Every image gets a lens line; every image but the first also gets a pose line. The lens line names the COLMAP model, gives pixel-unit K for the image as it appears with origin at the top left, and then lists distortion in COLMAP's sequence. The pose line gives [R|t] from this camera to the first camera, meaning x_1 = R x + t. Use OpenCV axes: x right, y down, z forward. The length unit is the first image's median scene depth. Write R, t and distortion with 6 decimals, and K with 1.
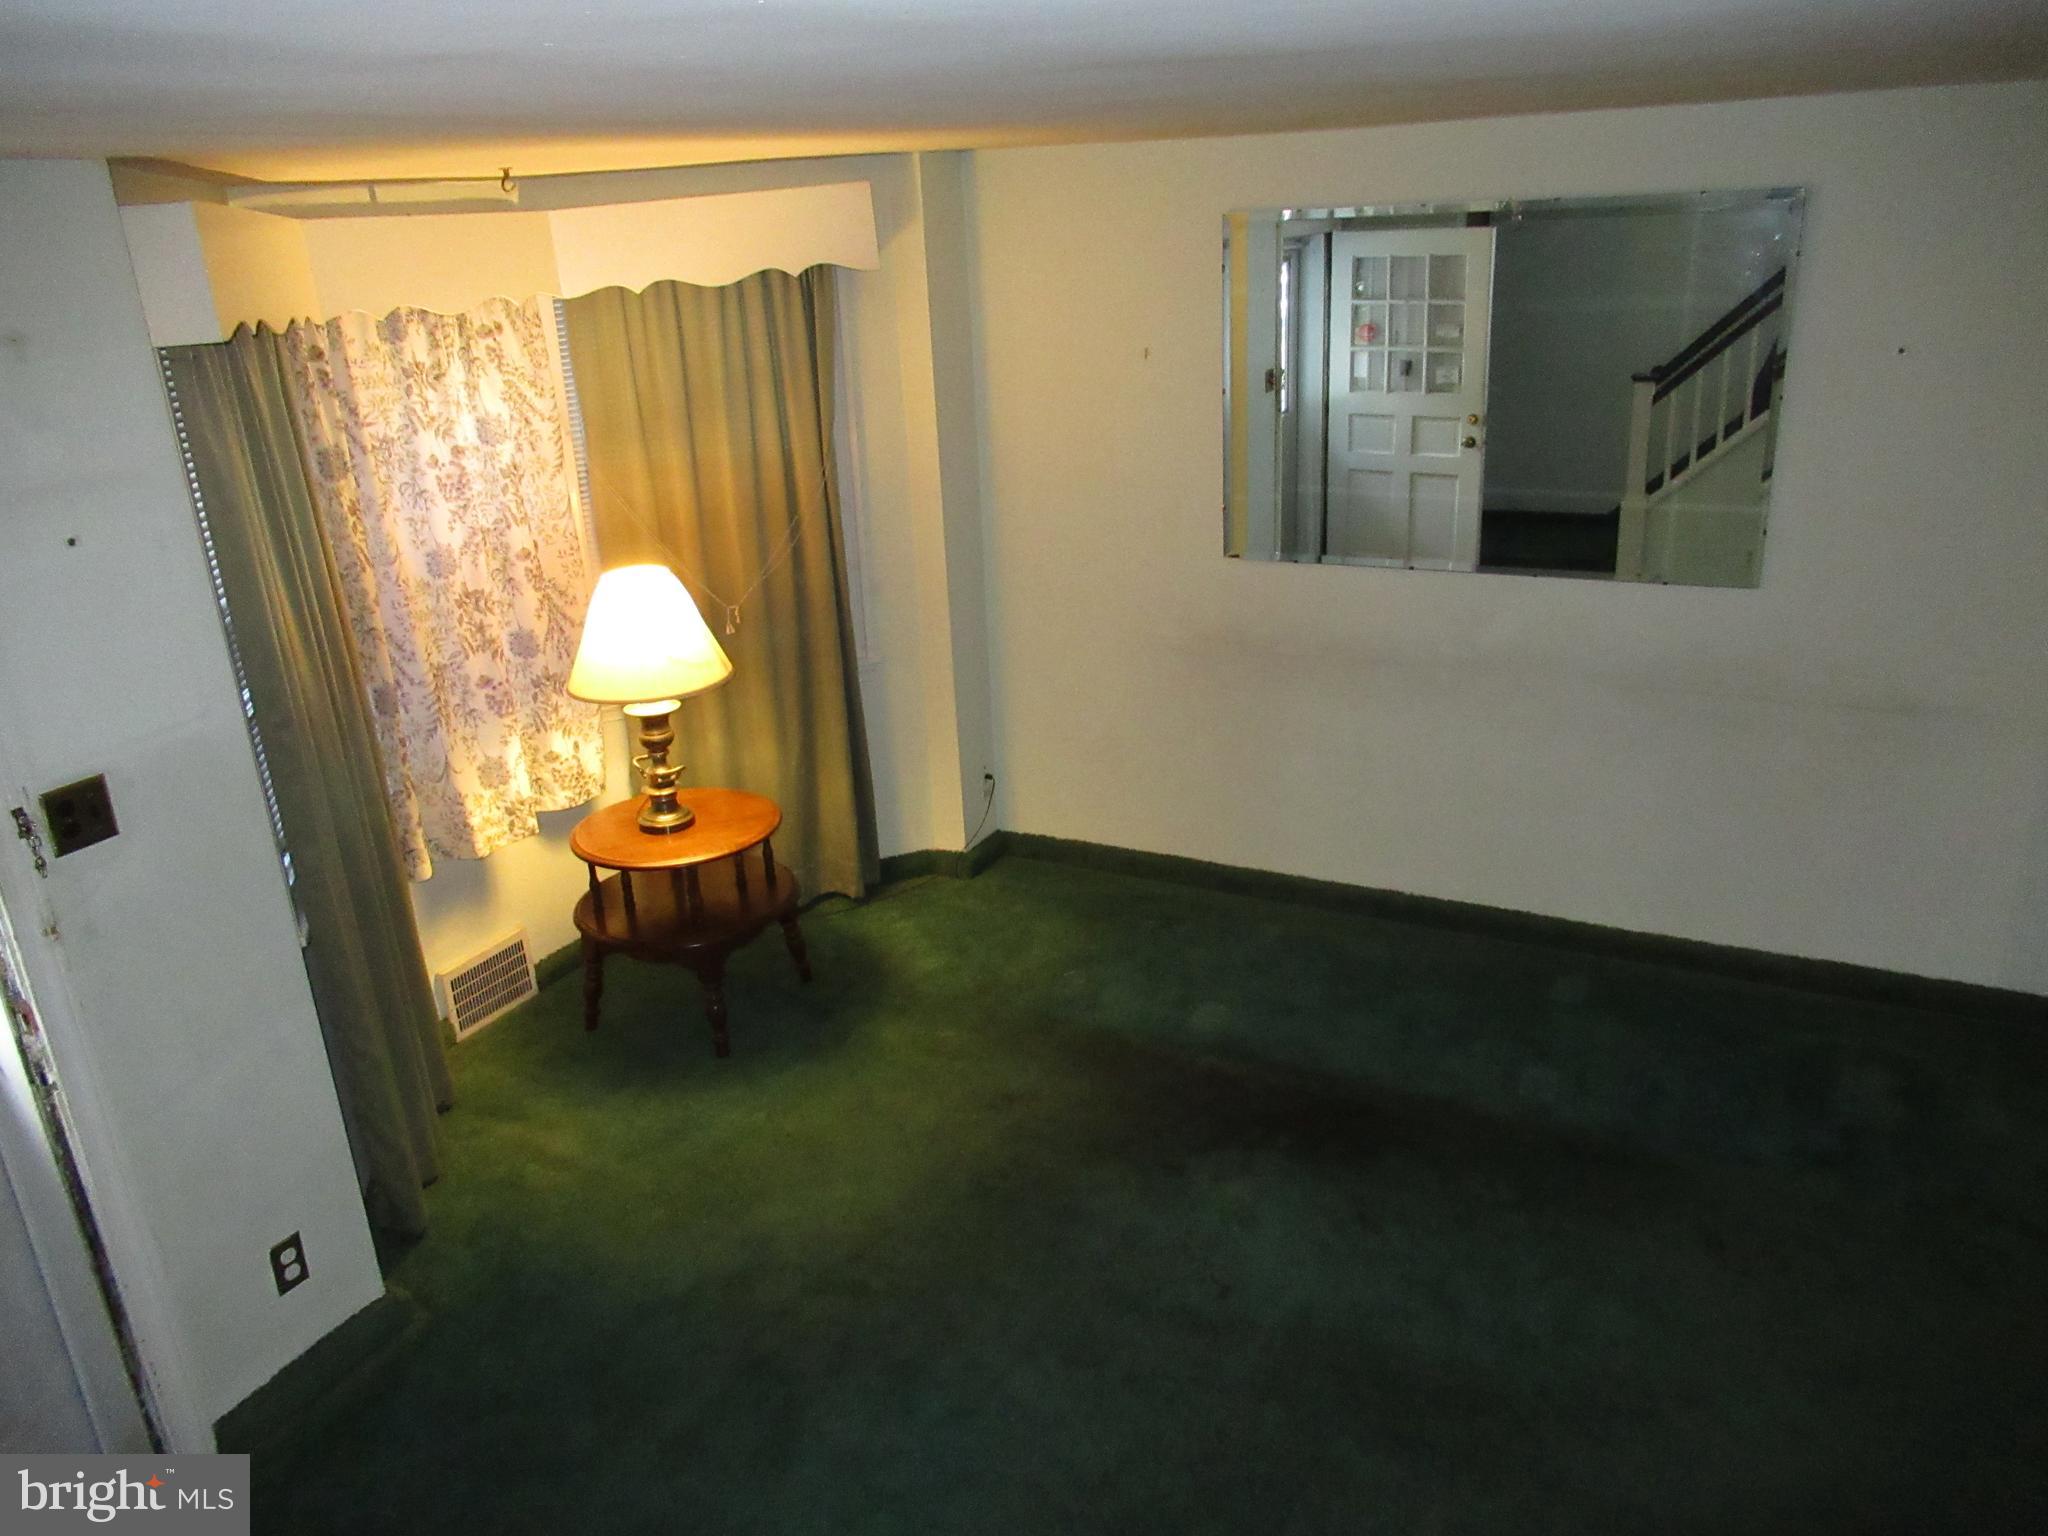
lens RADIAL K [[1524.7, 0, 1022.8], [0, 1524.7, 777.2], [0, 0, 1]] dist [-0.003734, -0.005756]
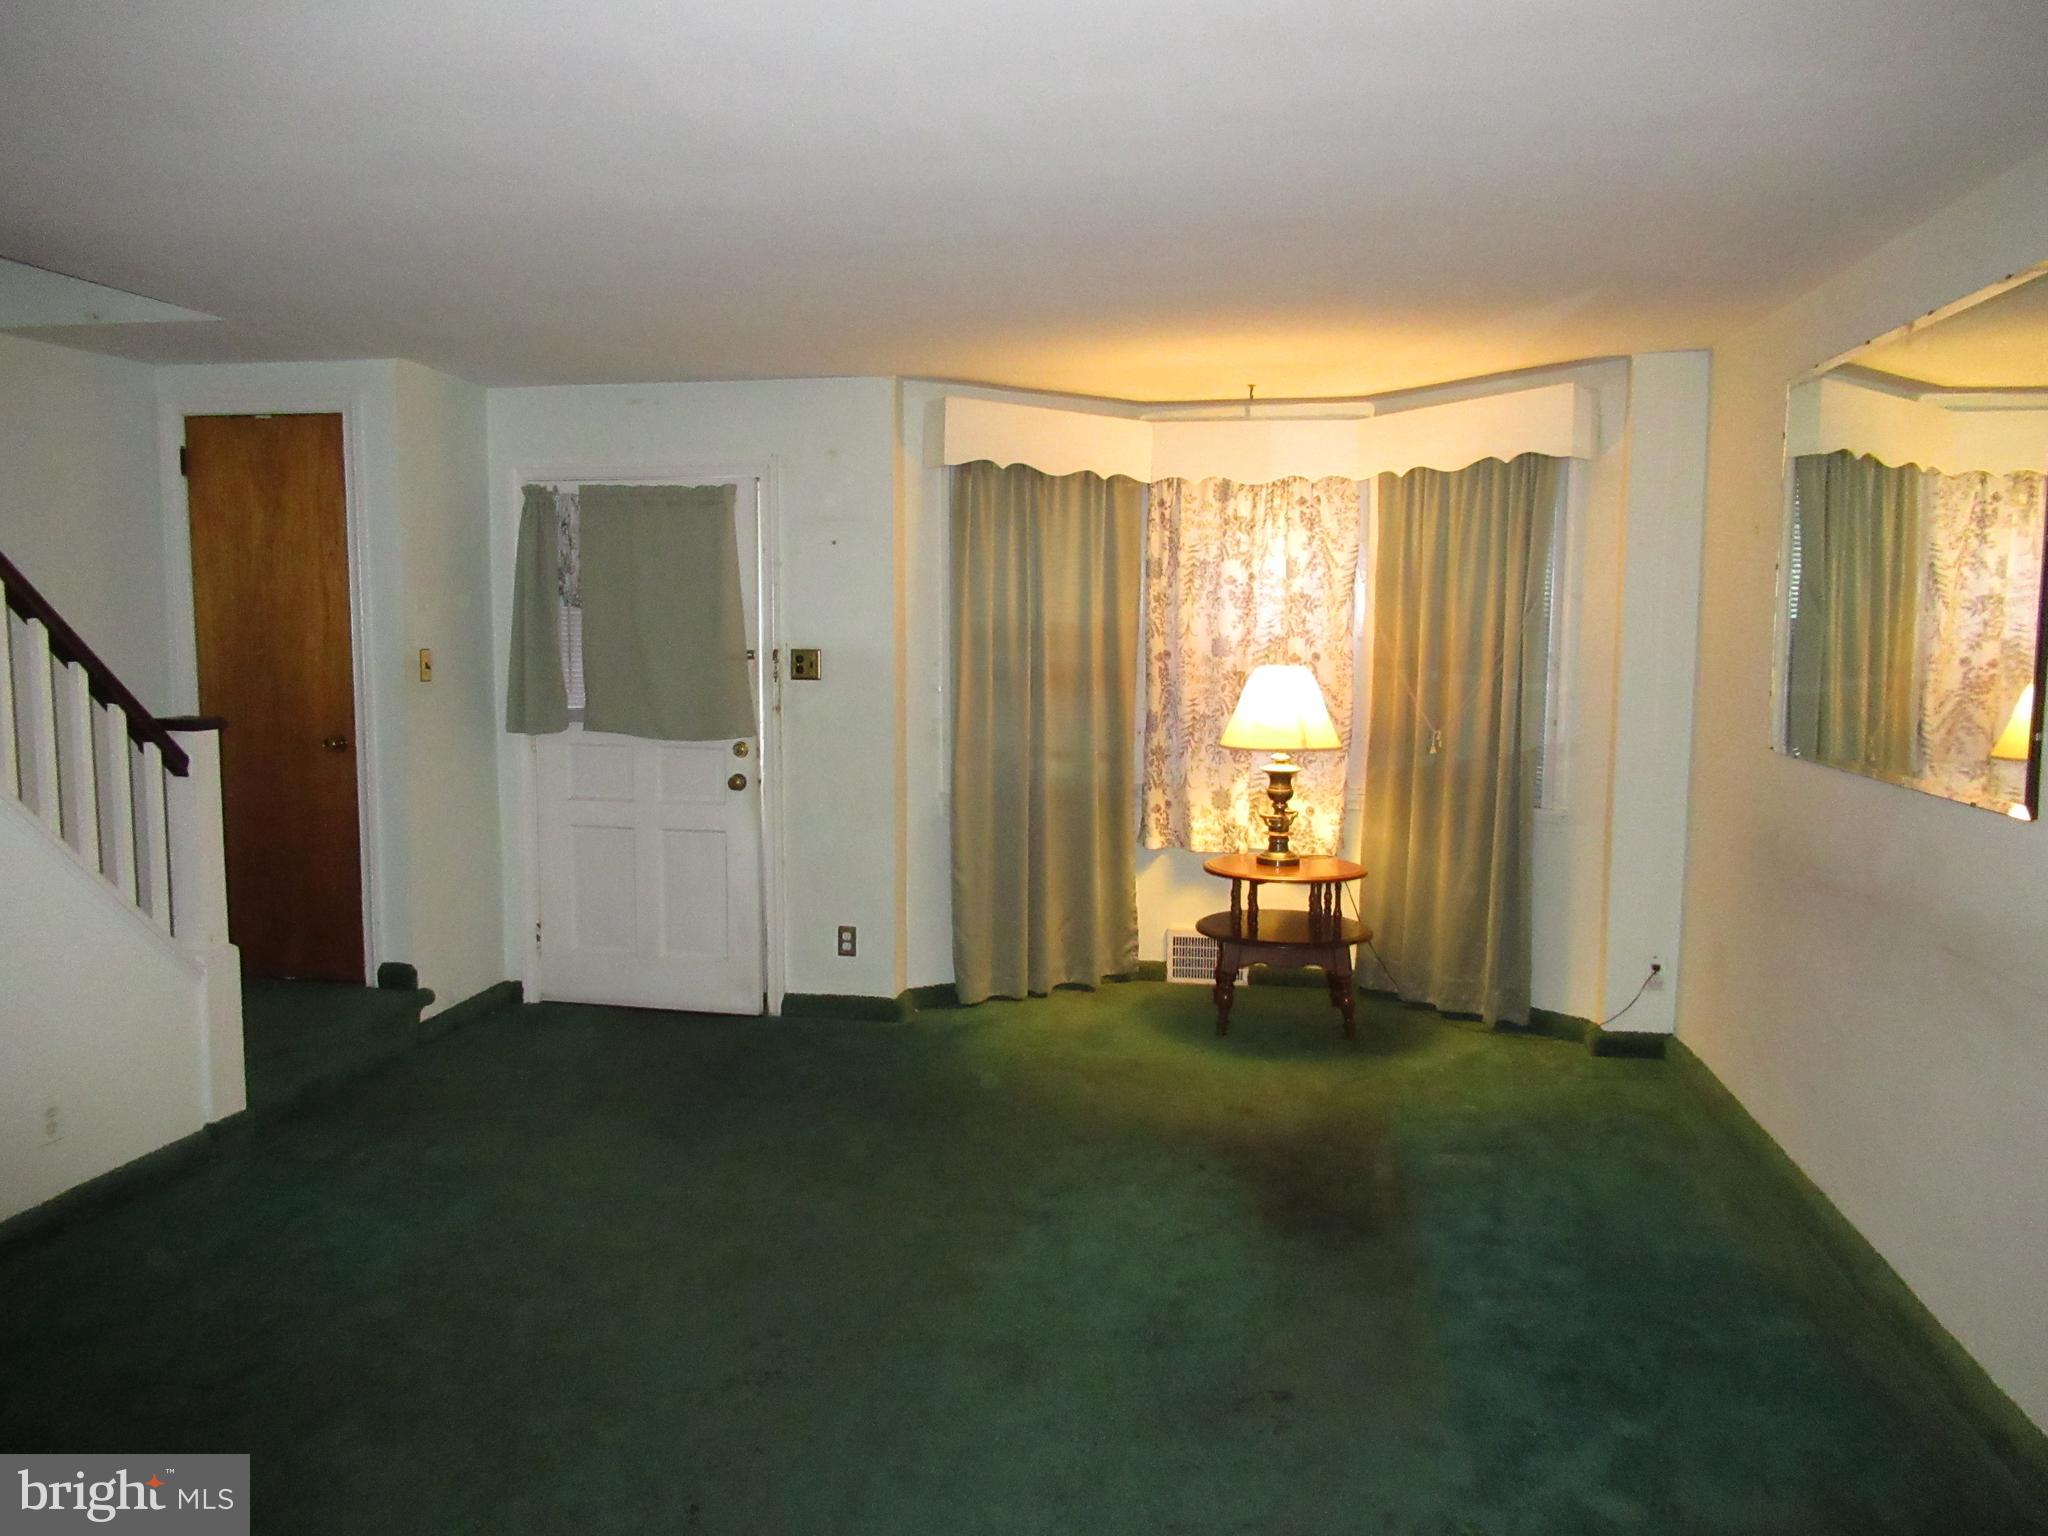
lens RADIAL K [[1524.7, 0, 1022.8], [0, 1524.7, 777.2], [0, 0, 1]] dist [-0.003734, -0.005756]
pose [[0.322336, 0.146165, -0.935273, 0.968413], [-0.350664, 0.936155, 0.025448, 0.007413], [0.879280, 0.319764, 0.353011, 0.349936]]
